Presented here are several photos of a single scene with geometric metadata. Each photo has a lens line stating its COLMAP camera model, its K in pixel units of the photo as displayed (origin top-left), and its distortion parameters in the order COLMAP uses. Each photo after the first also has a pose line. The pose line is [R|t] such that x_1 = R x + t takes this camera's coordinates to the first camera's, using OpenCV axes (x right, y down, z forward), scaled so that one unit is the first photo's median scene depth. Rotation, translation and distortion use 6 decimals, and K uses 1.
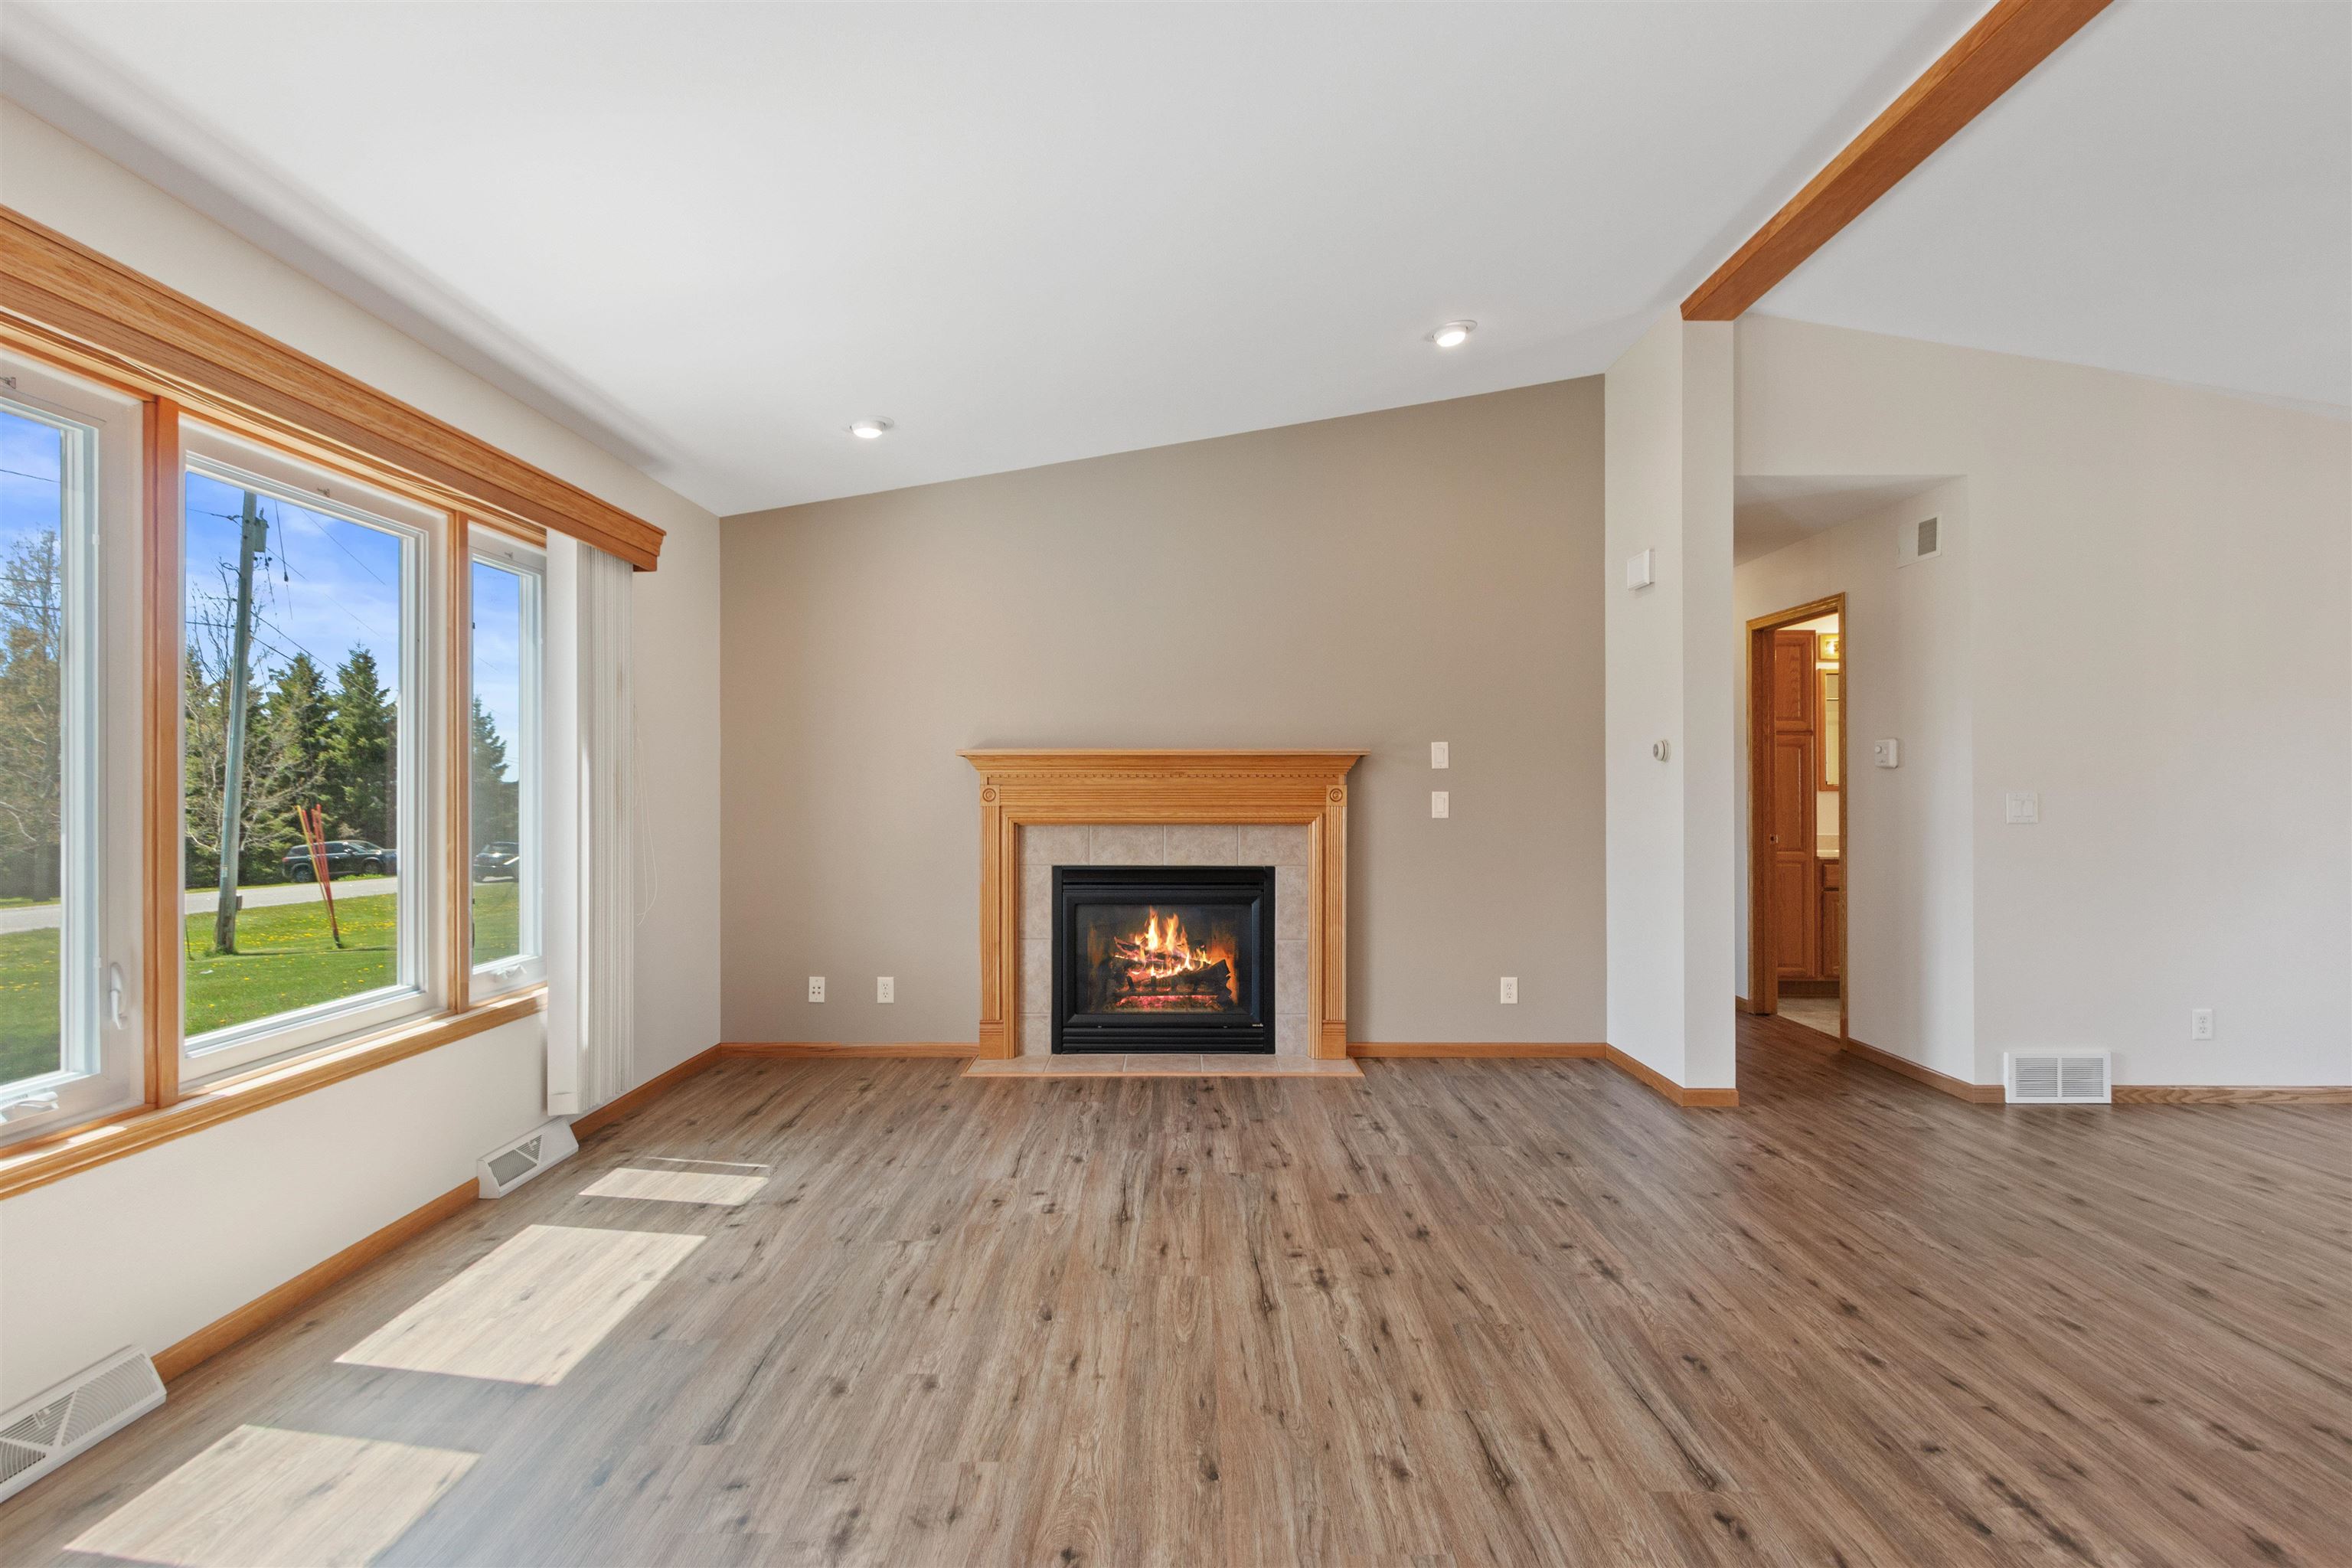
lens RADIAL K [[1179.4, 0, 1176.0], [0, 1179.4, 784.0], [0, 0, 1]] dist [0.004080, -0.000076]
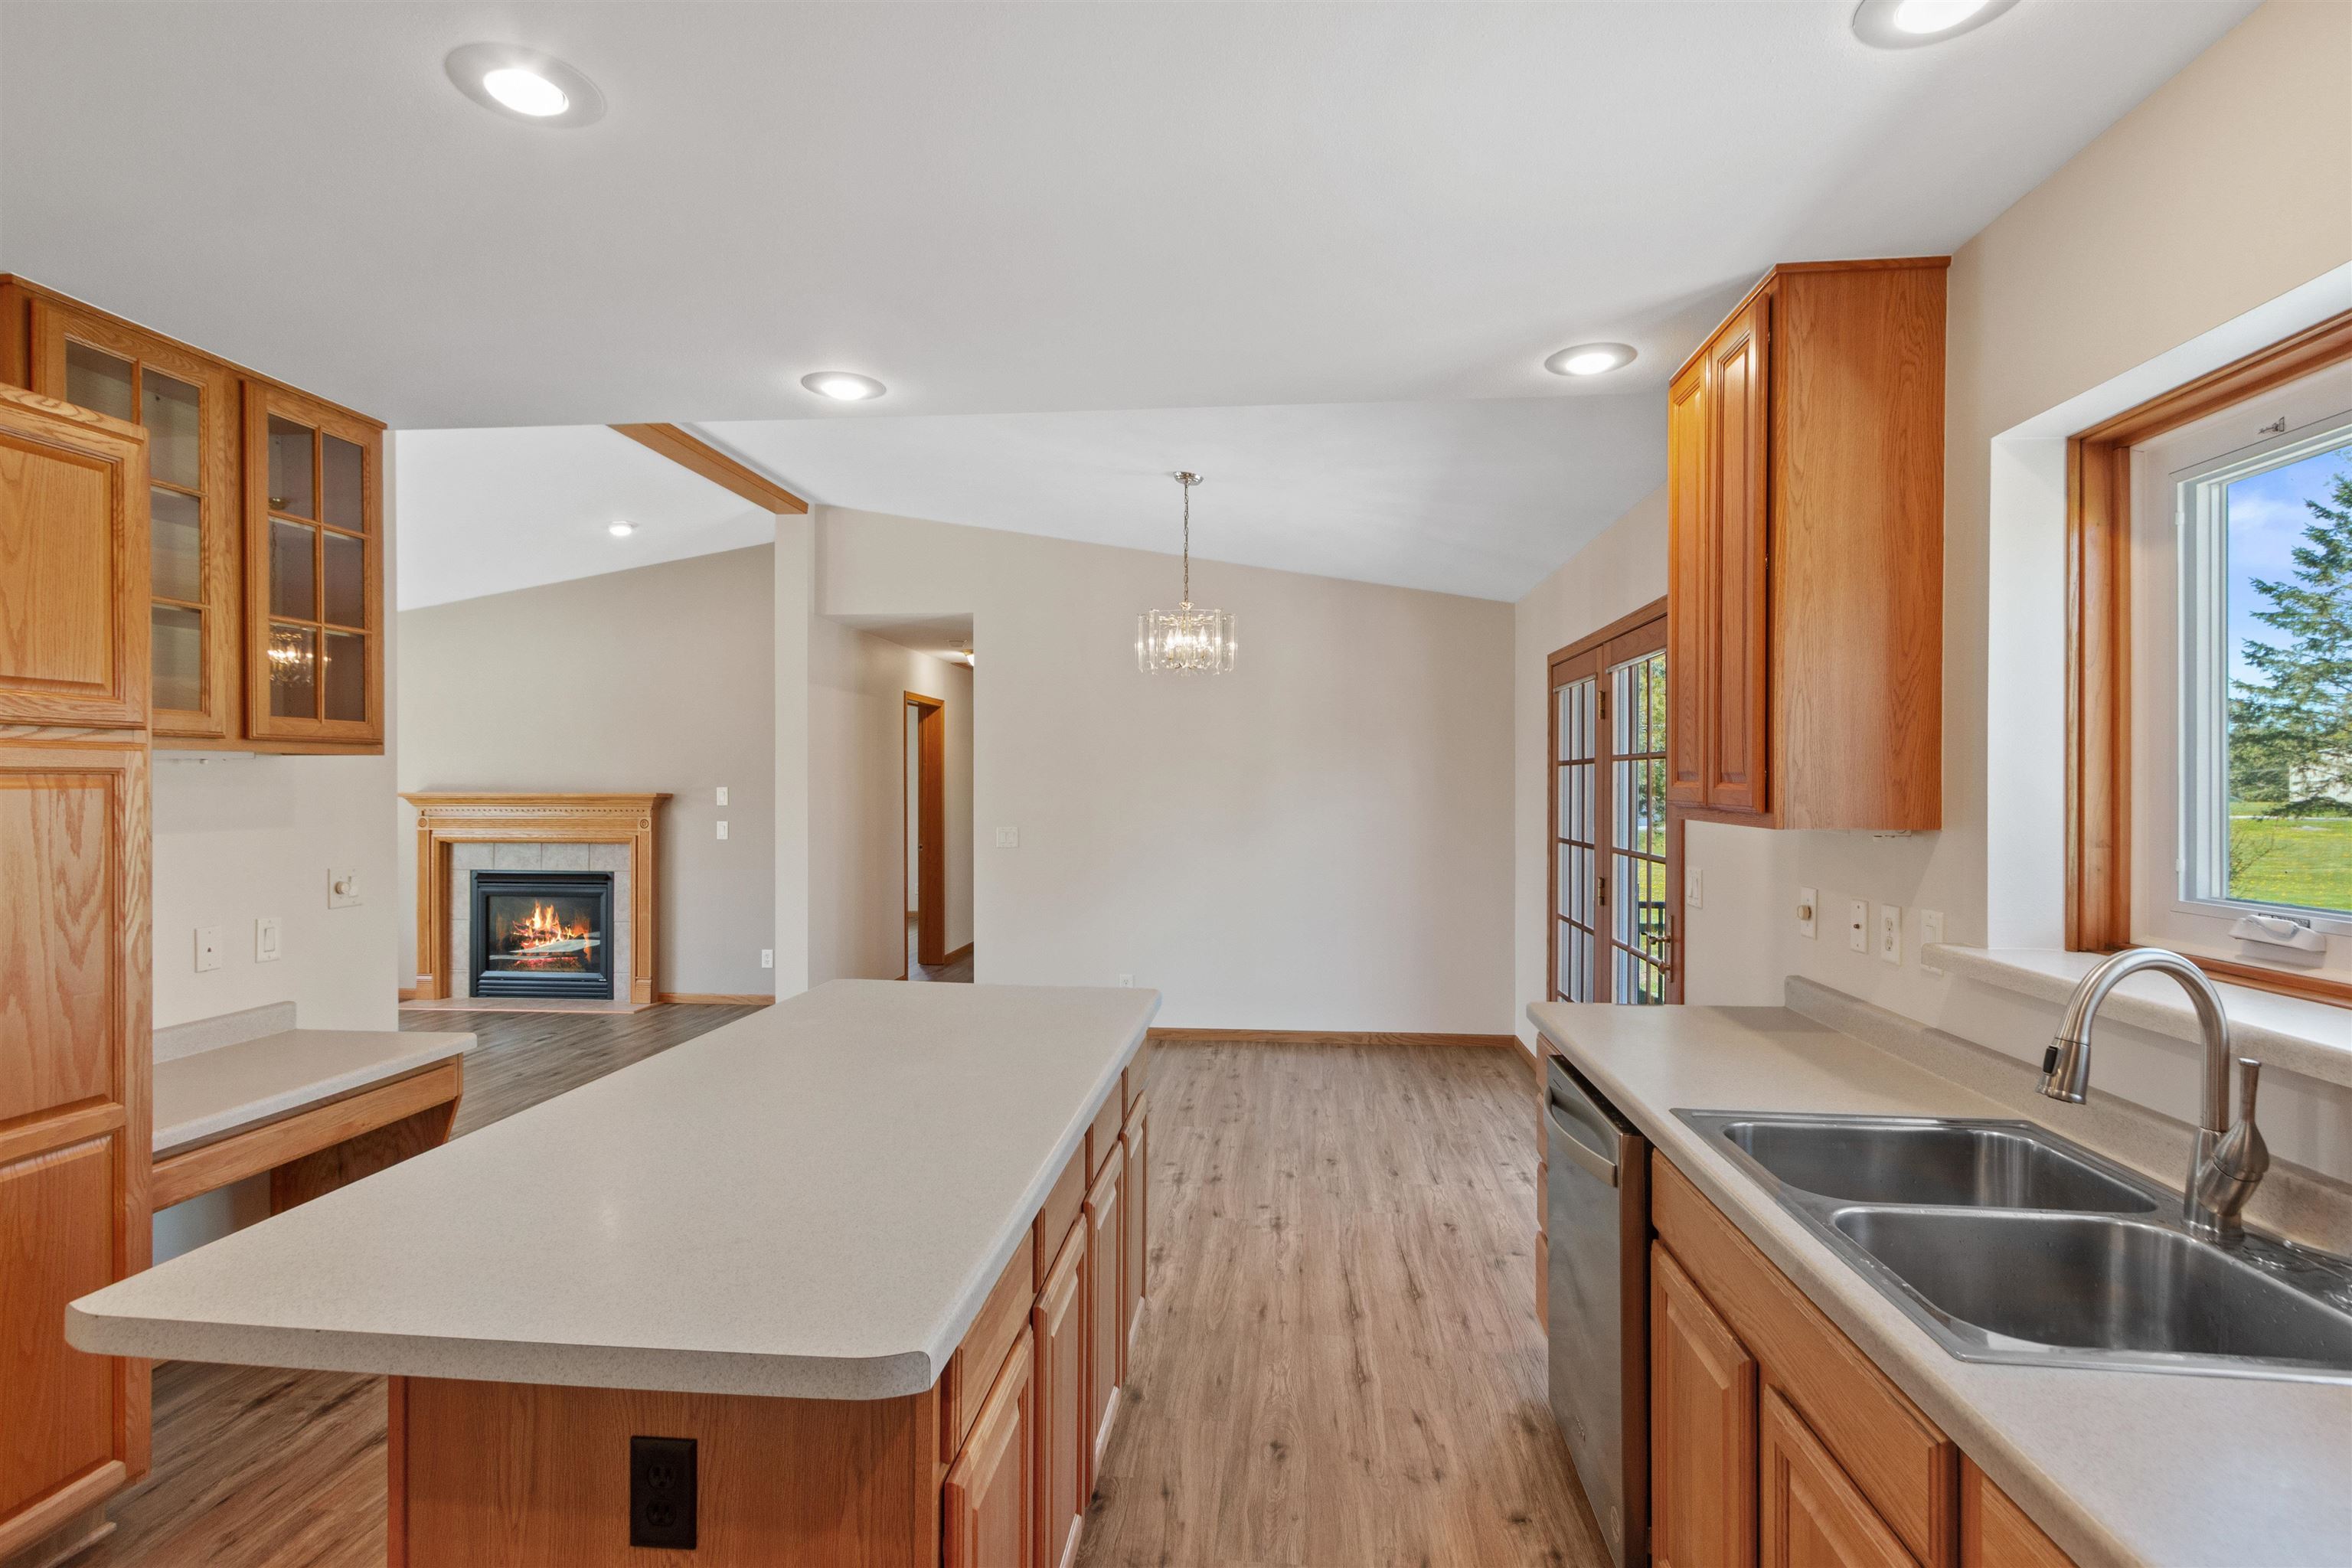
lens RADIAL K [[1139.8, 0, 1176.0], [0, 1139.8, 784.0], [0, 0, 1]] dist [0.013556, 0.000152]
pose [[0.995429, 0.000362, -0.095508, 1.121483], [-0.000251, 0.999999, 0.001171, -0.050773], [0.095508, -0.001141, 0.995428, -0.424341]]
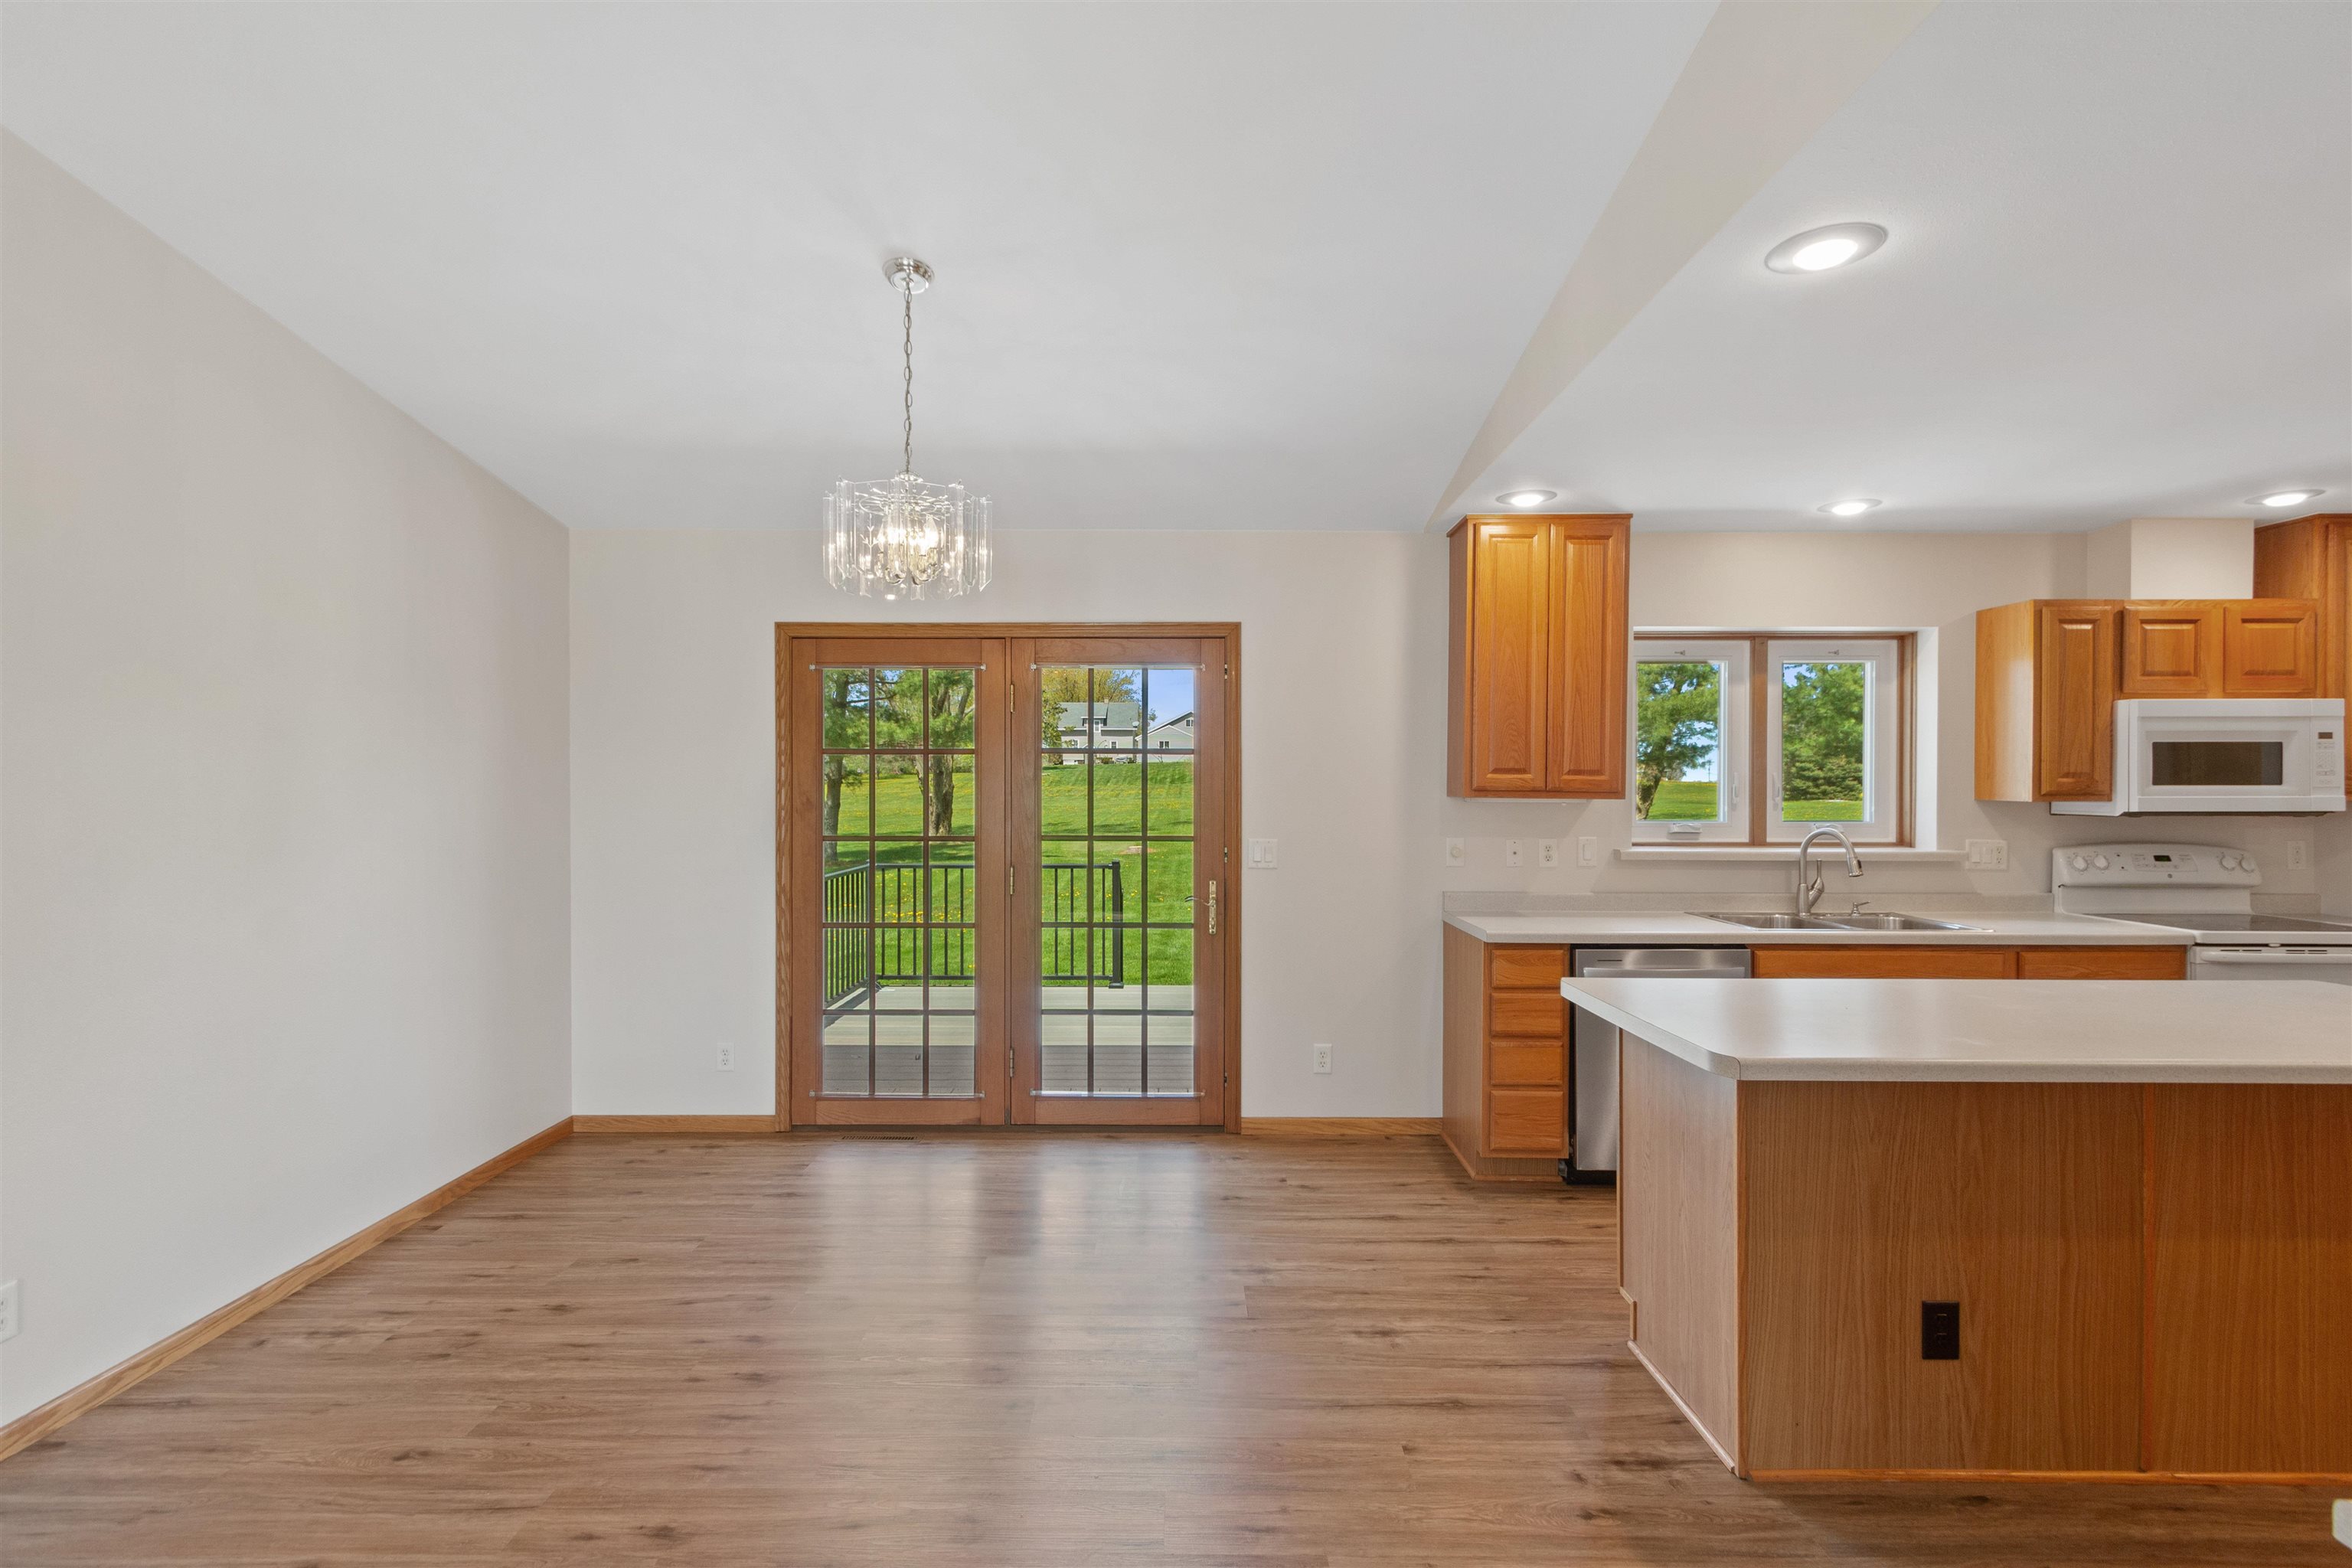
lens RADIAL K [[1105.4, 0, 1165.4], [0, 1105.4, 788.3], [0, 0, 1]] dist [0.003935, 0.000499]
pose [[0.003483, -0.007152, 0.999968, 0.374314], [-0.002504, 0.999971, 0.007161, -0.045953], [-0.999991, -0.002529, 0.003465, 0.501397]]
